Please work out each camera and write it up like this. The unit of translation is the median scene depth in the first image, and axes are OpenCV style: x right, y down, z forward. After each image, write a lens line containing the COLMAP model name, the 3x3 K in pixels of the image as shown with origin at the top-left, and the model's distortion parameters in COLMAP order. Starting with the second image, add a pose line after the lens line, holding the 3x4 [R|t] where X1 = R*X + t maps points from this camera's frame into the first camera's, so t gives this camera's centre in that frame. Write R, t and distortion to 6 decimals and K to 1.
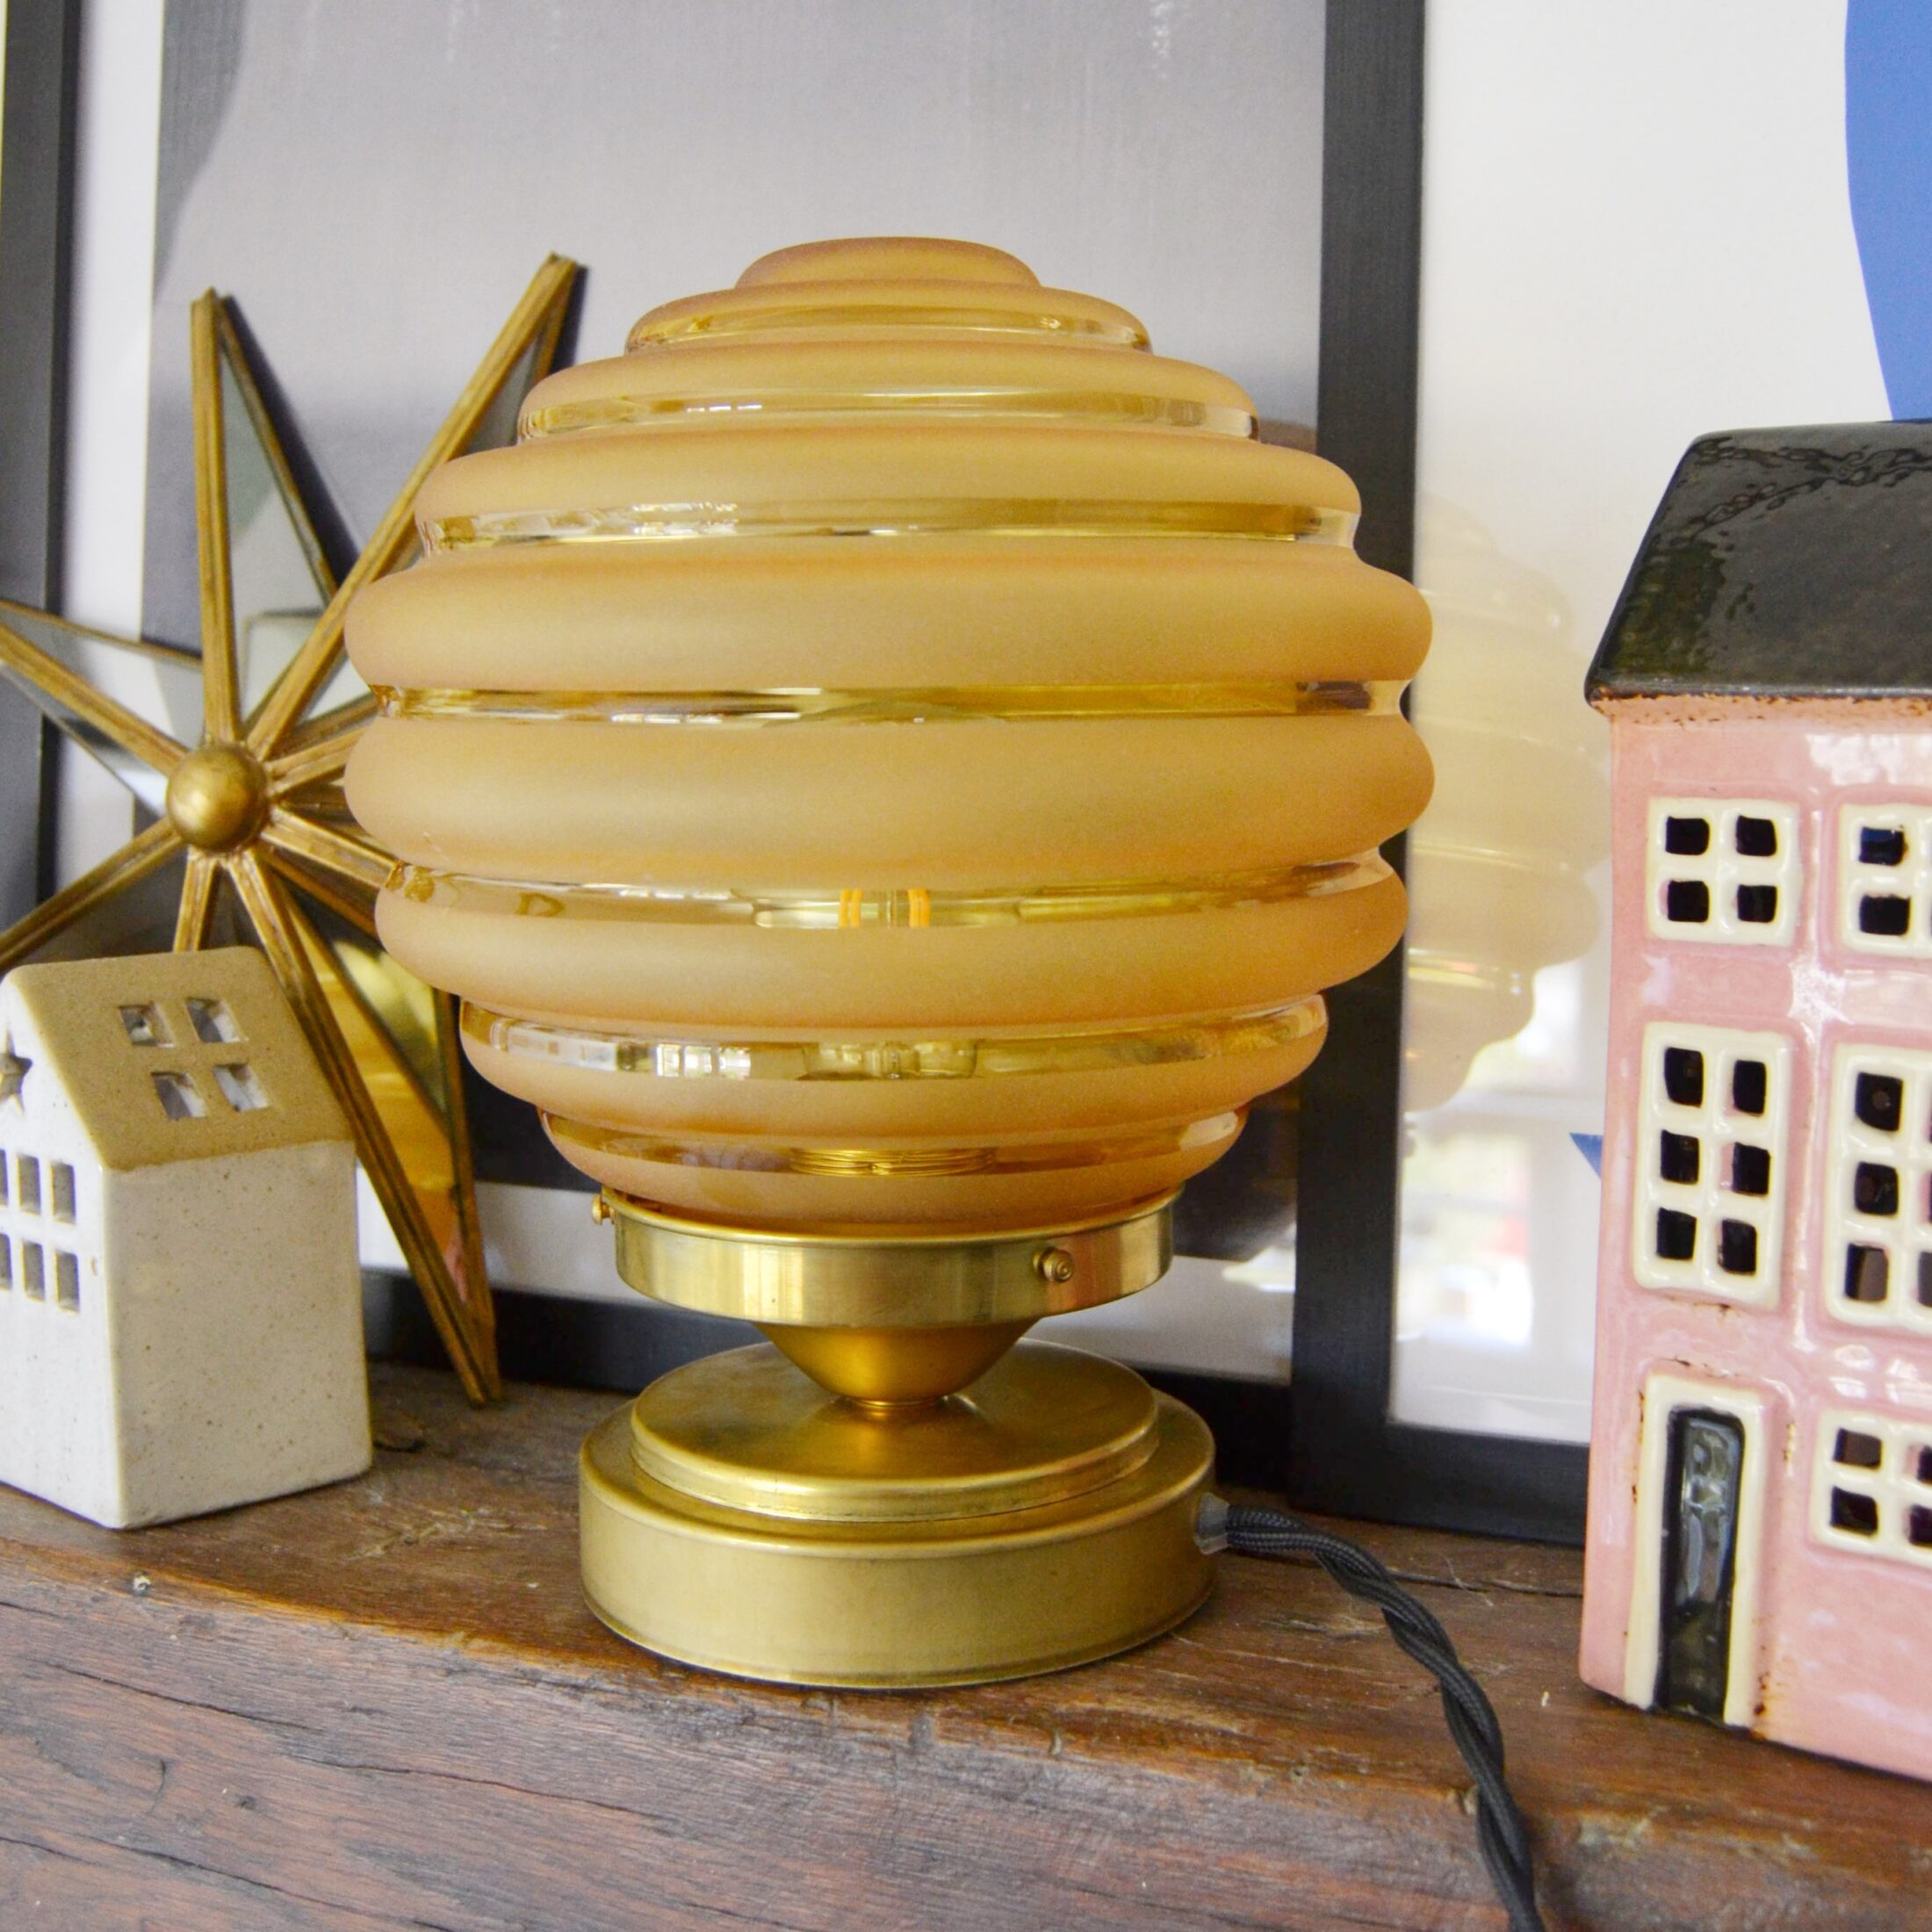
lens RADIAL K [[2298.7, 0, 1139.6], [0, 2298.7, 947.0], [0, 0, 1]] dist [-0.042302, 0.000000]
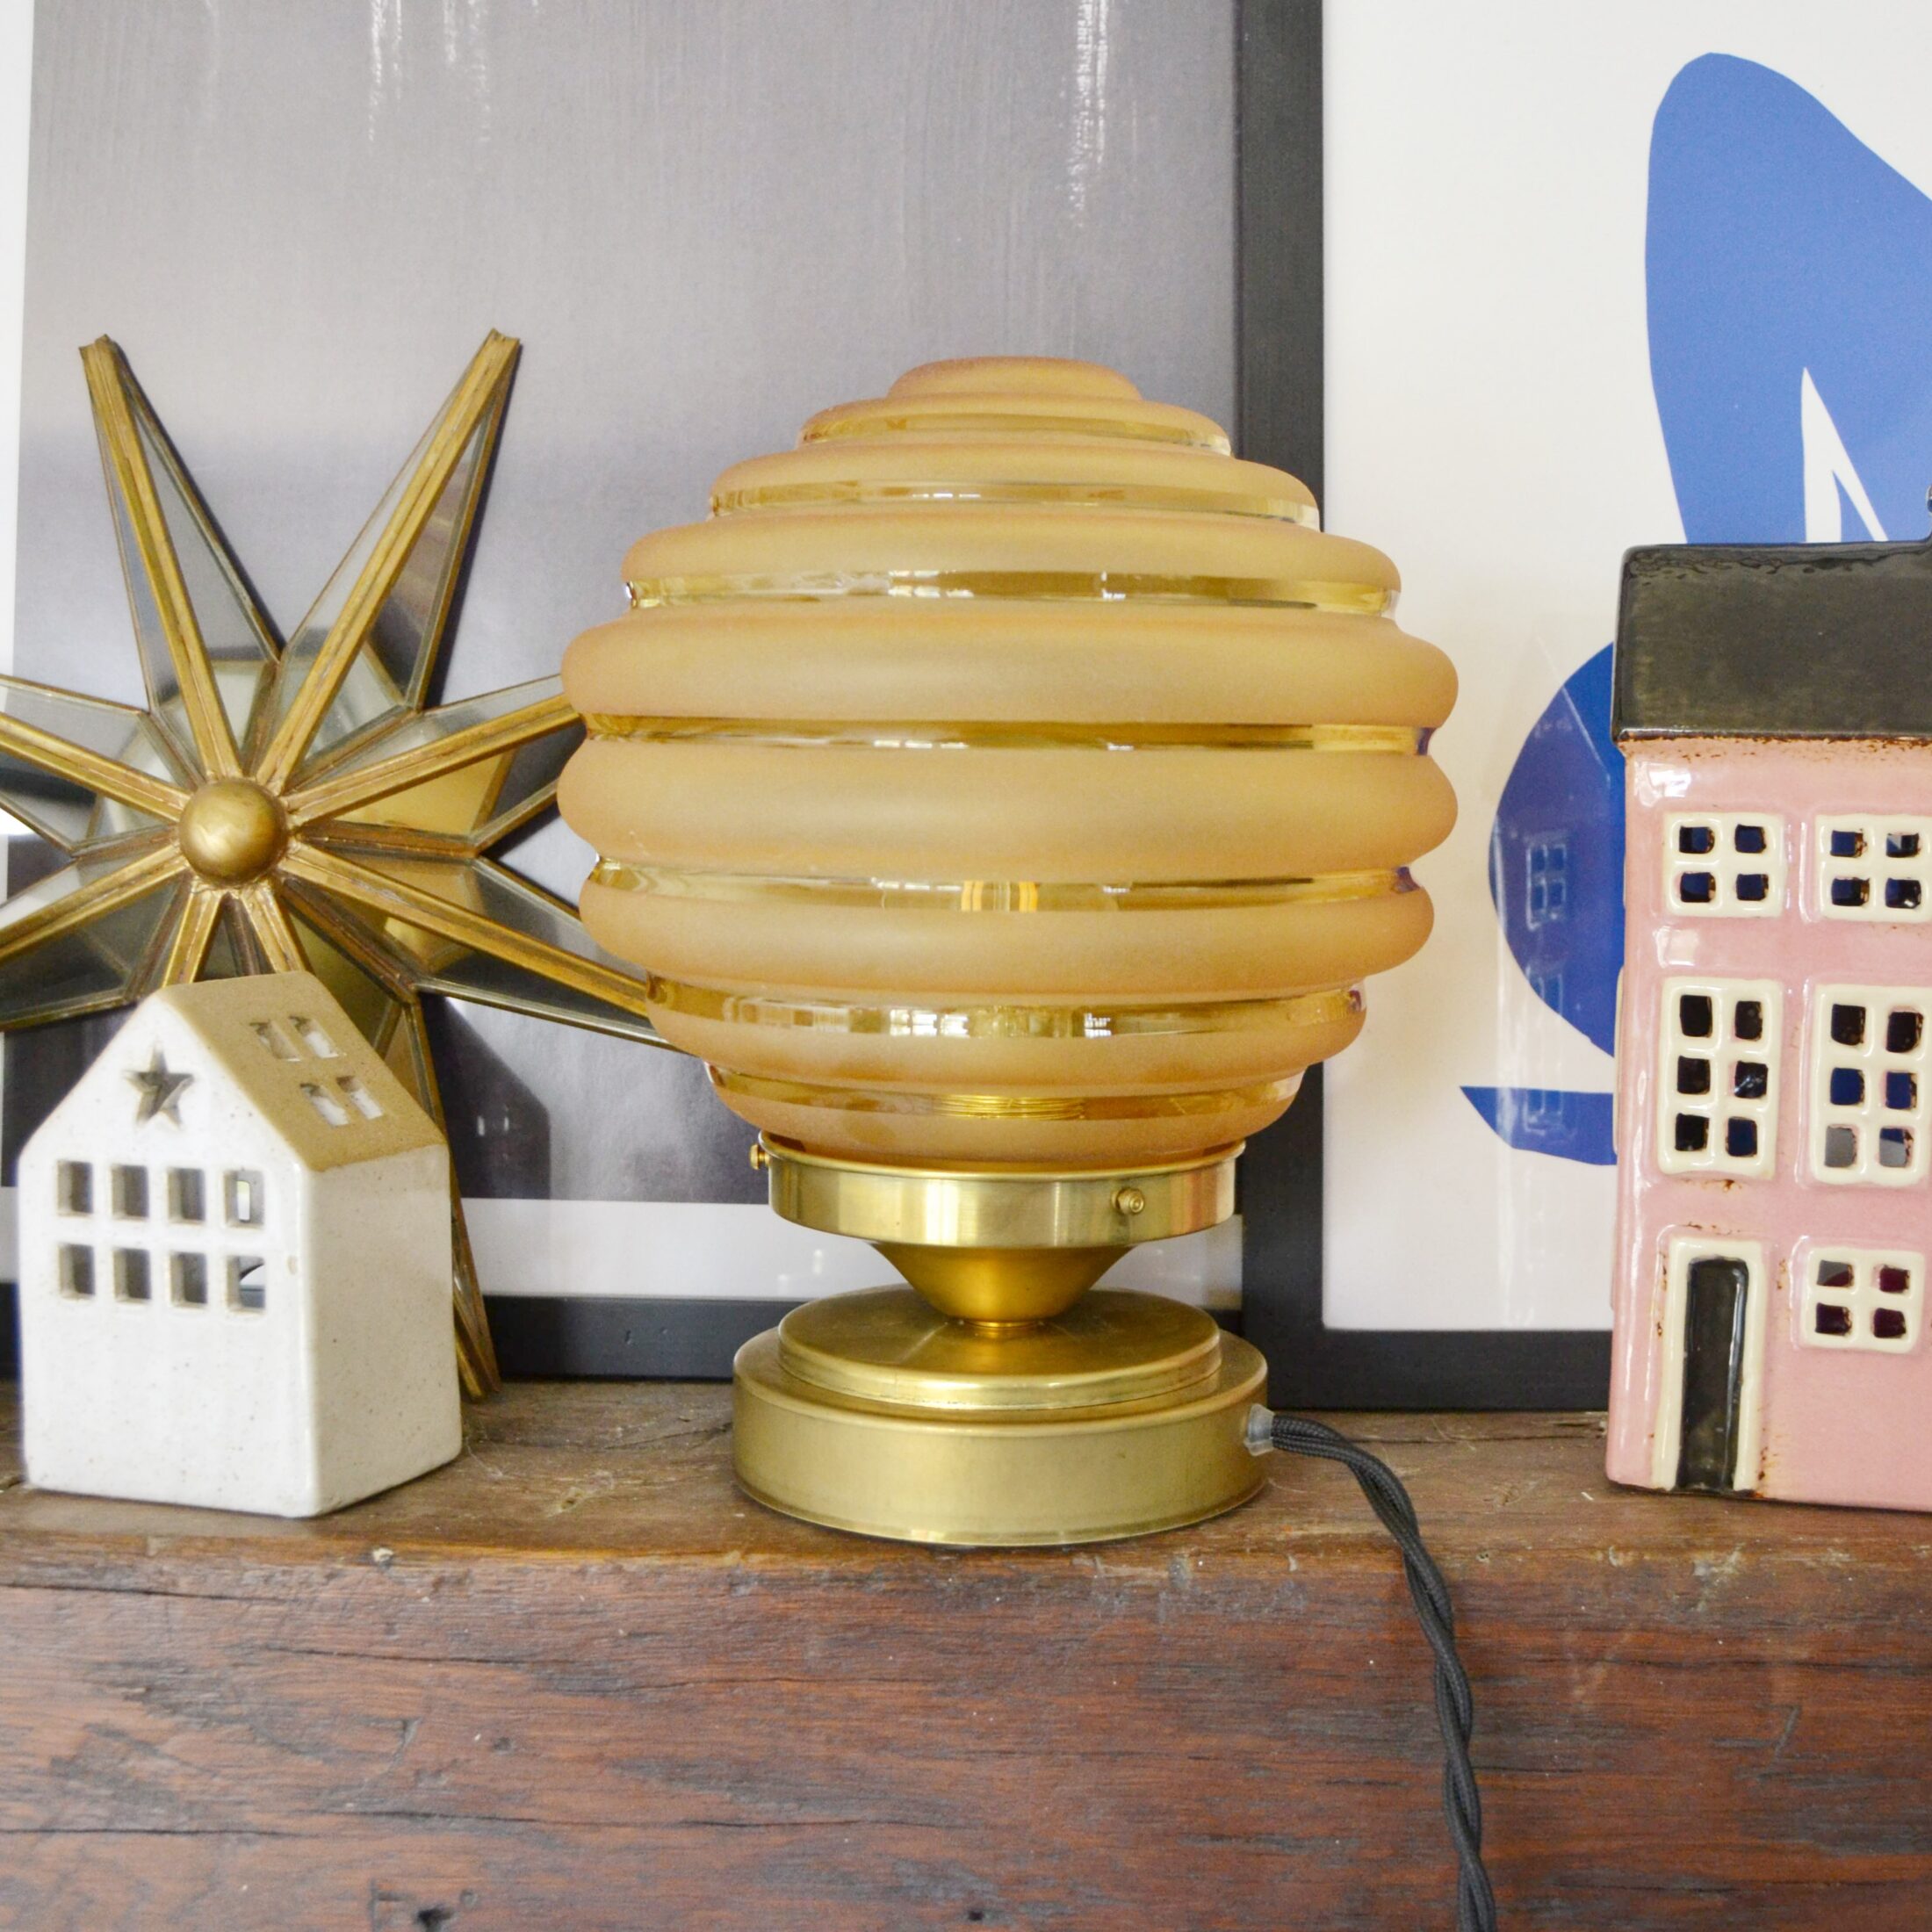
lens RADIAL K [[2393.9, 0, 965.4], [0, 2393.9, 946.6], [0, 0, 1]] dist [-0.027263, 0.000000]
pose [[0.936948, -0.021421, 0.348813, -0.628717], [0.033496, 0.999029, -0.028624, 0.039162], [-0.347861, 0.038503, 0.936755, -0.175664]]
